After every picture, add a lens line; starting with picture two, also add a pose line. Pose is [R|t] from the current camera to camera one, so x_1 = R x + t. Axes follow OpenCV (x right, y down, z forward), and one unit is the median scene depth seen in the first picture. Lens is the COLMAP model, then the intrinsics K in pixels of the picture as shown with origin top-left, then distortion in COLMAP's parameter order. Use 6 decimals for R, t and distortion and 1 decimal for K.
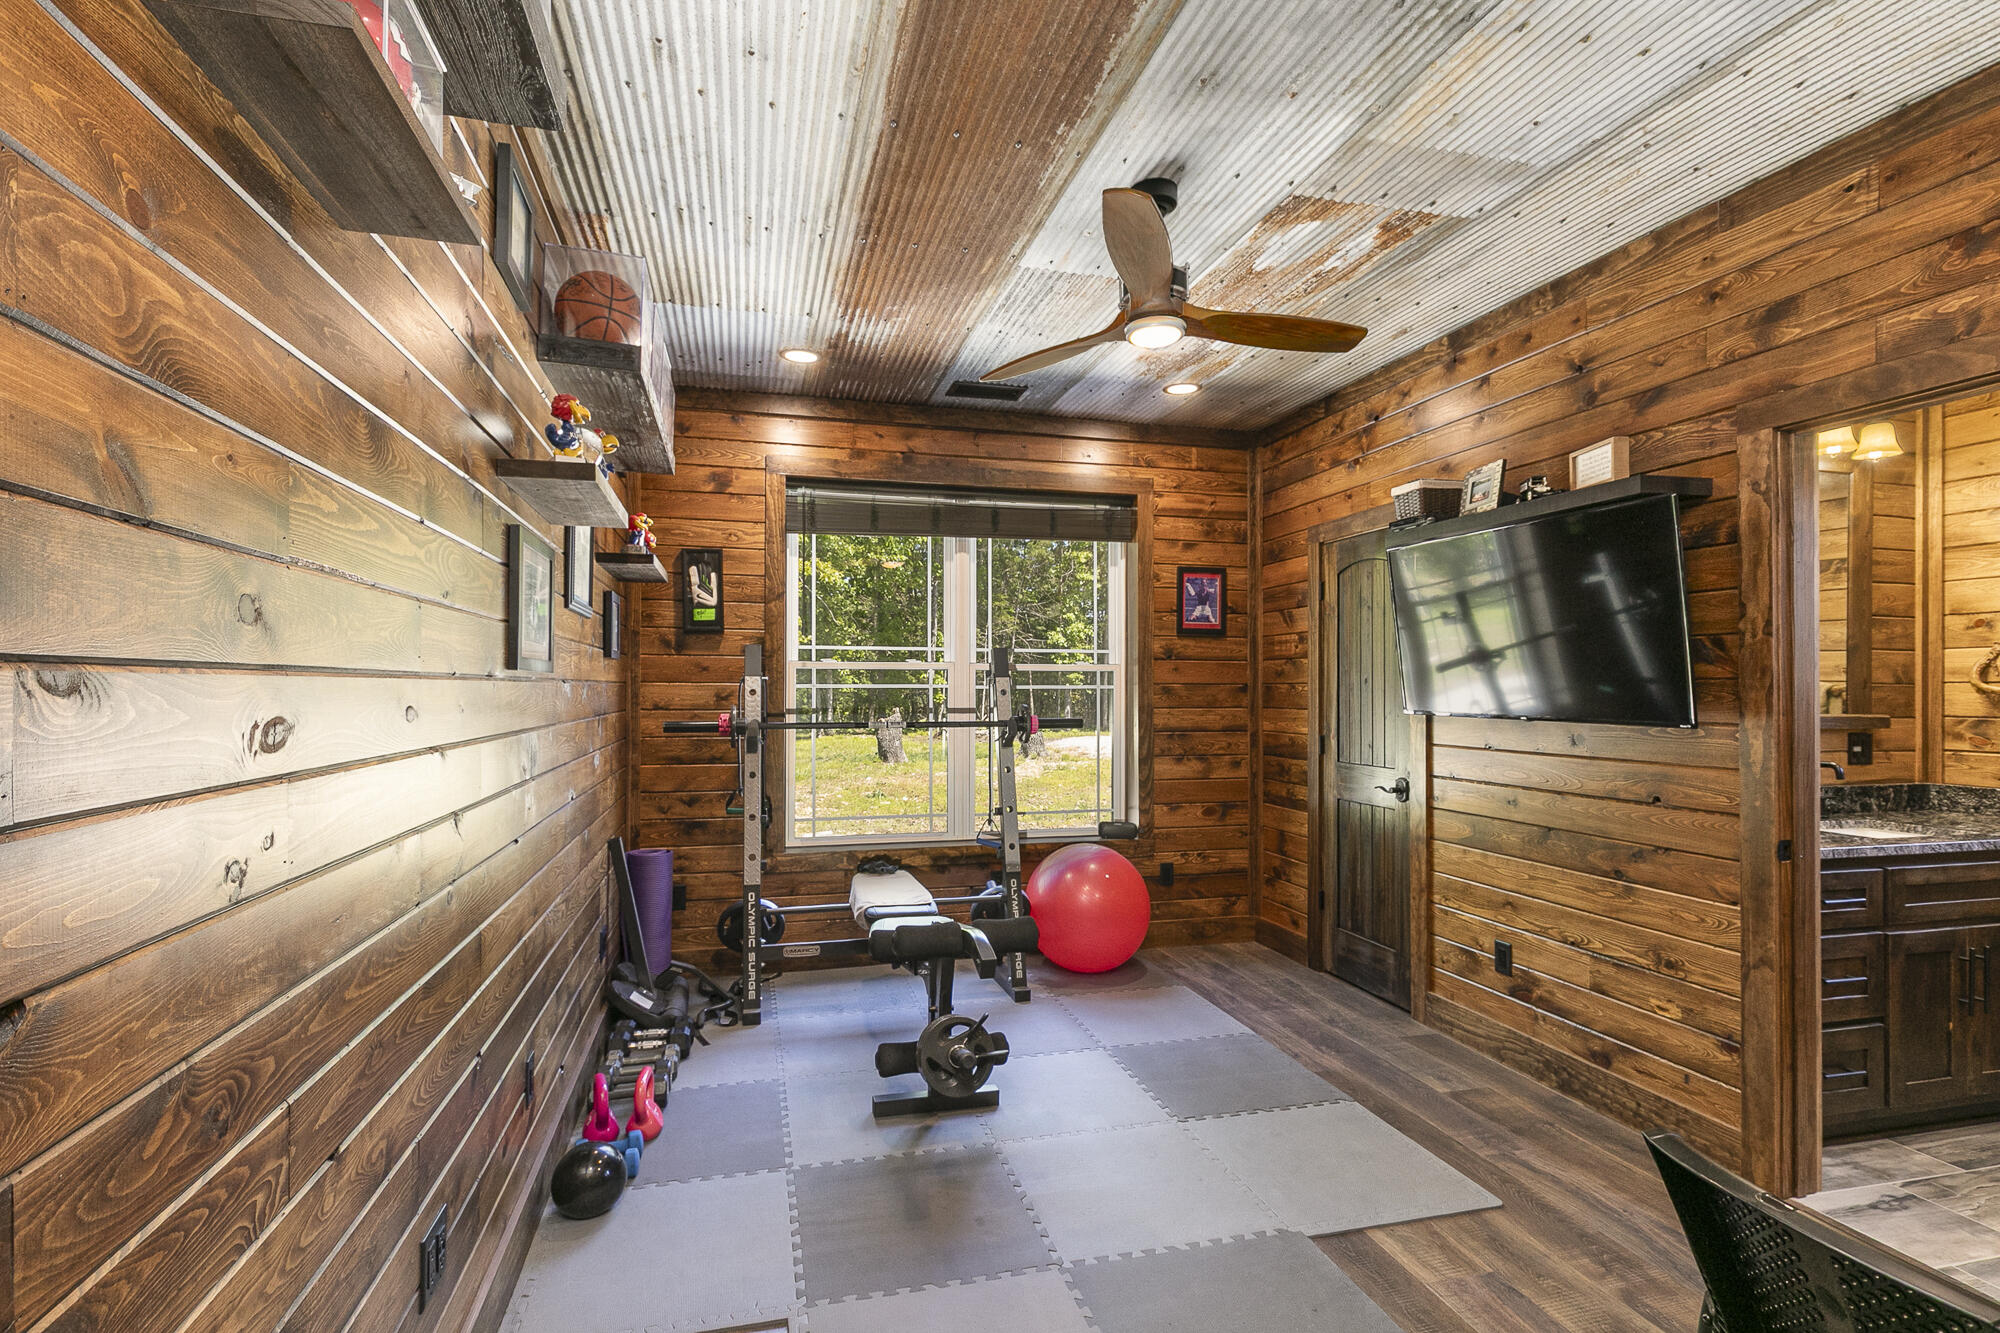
lens RADIAL K [[918.1, 0, 994.2], [0, 918.1, 683.5], [0, 0, 1]] dist [0.001651, -0.000245]
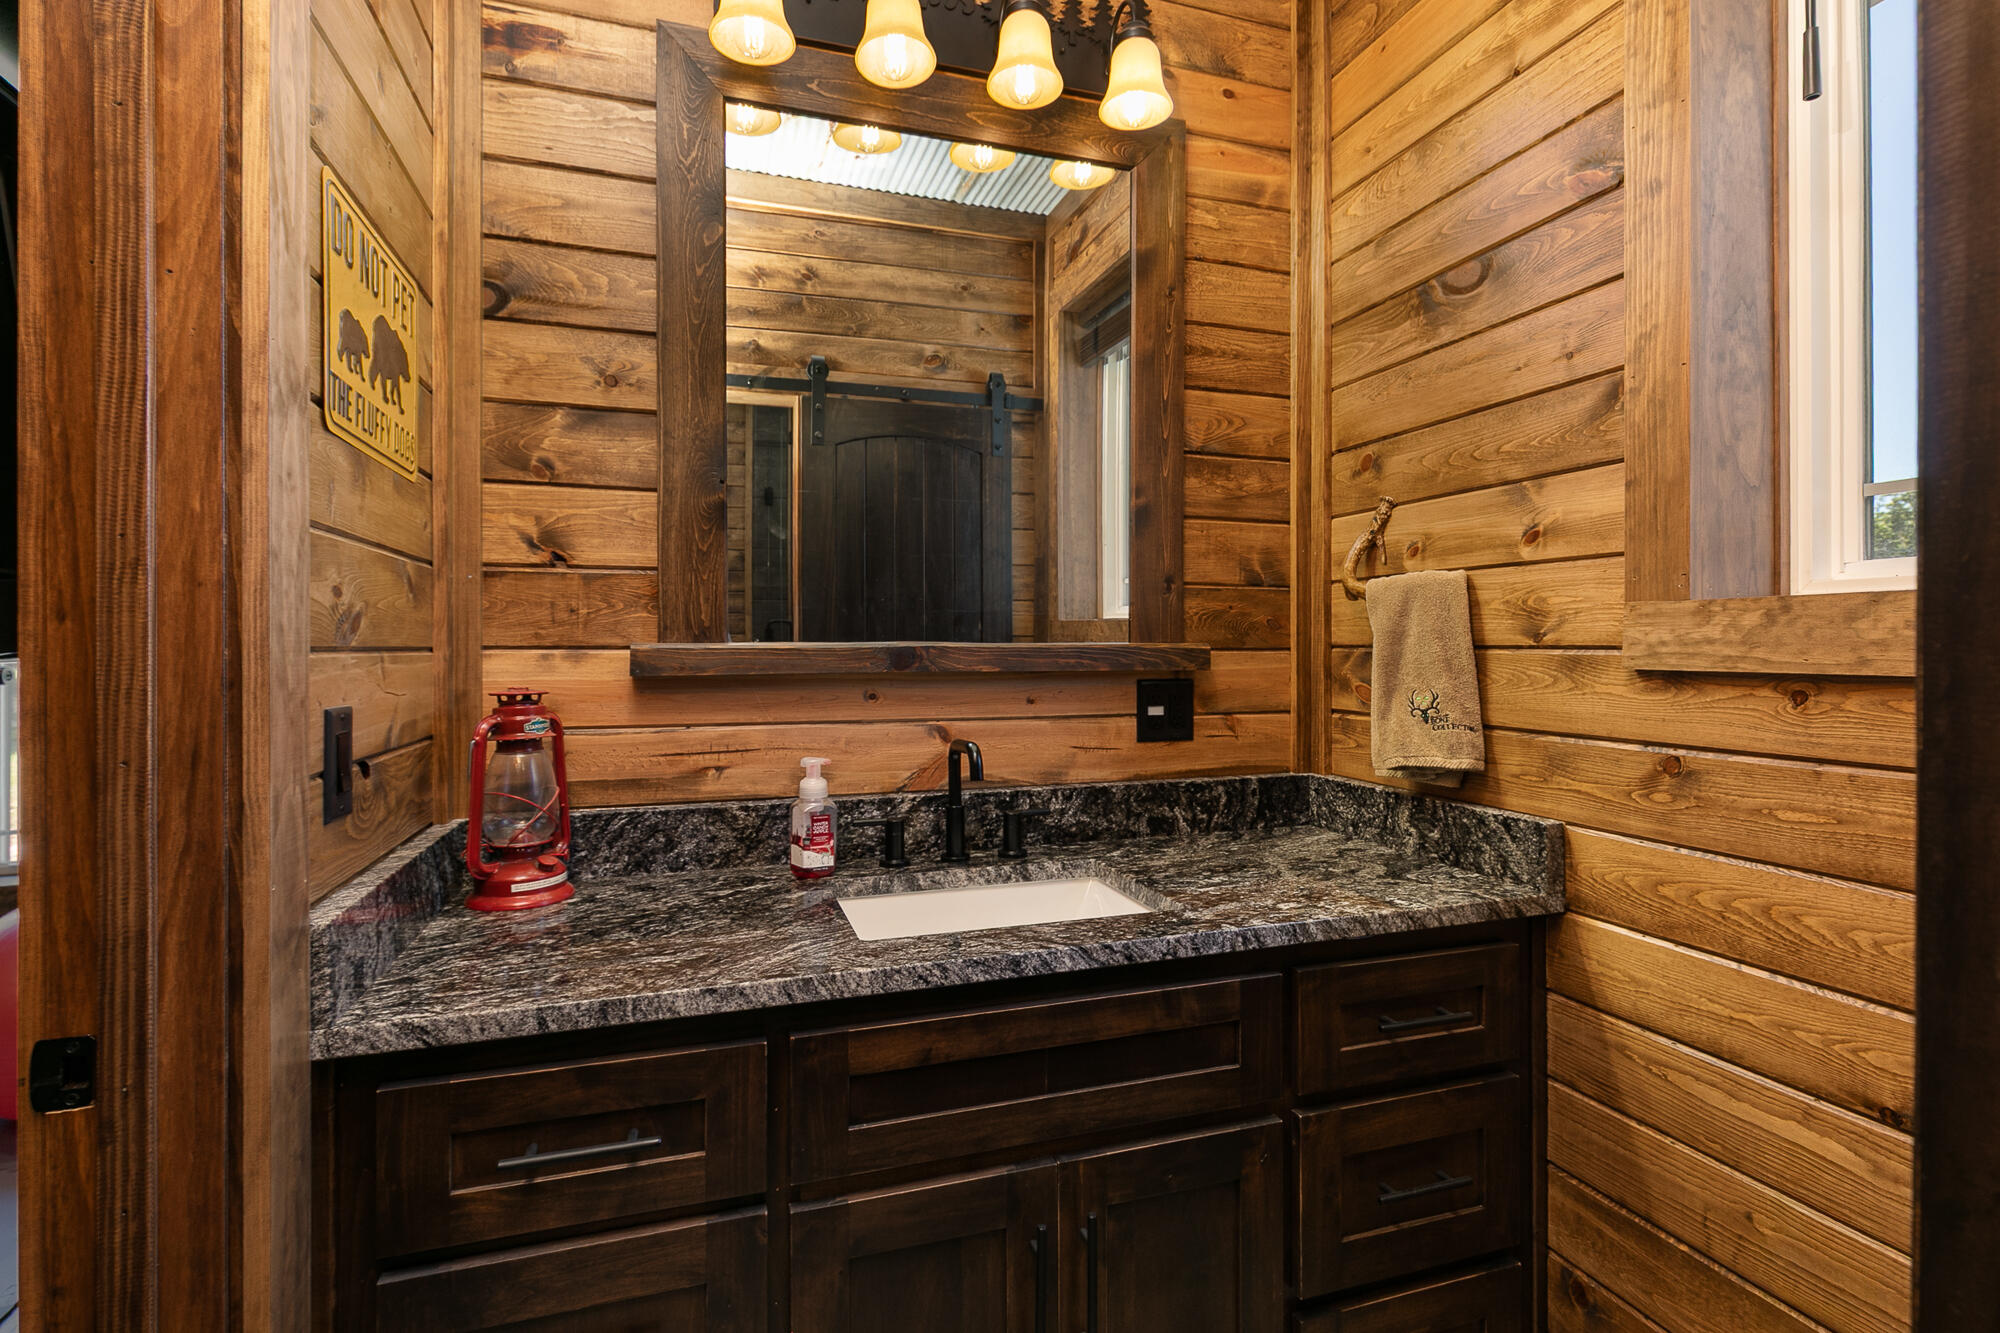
lens RADIAL K [[918.1, 0, 996.0], [0, 918.1, 650.5], [0, 0, 1]] dist [0.001651, -0.000245]
pose [[0.998607, -0.006402, 0.052381, 0.832011], [0.005665, 0.999883, 0.014206, 0.029824], [-0.052466, -0.013889, 0.998526, 0.496406]]
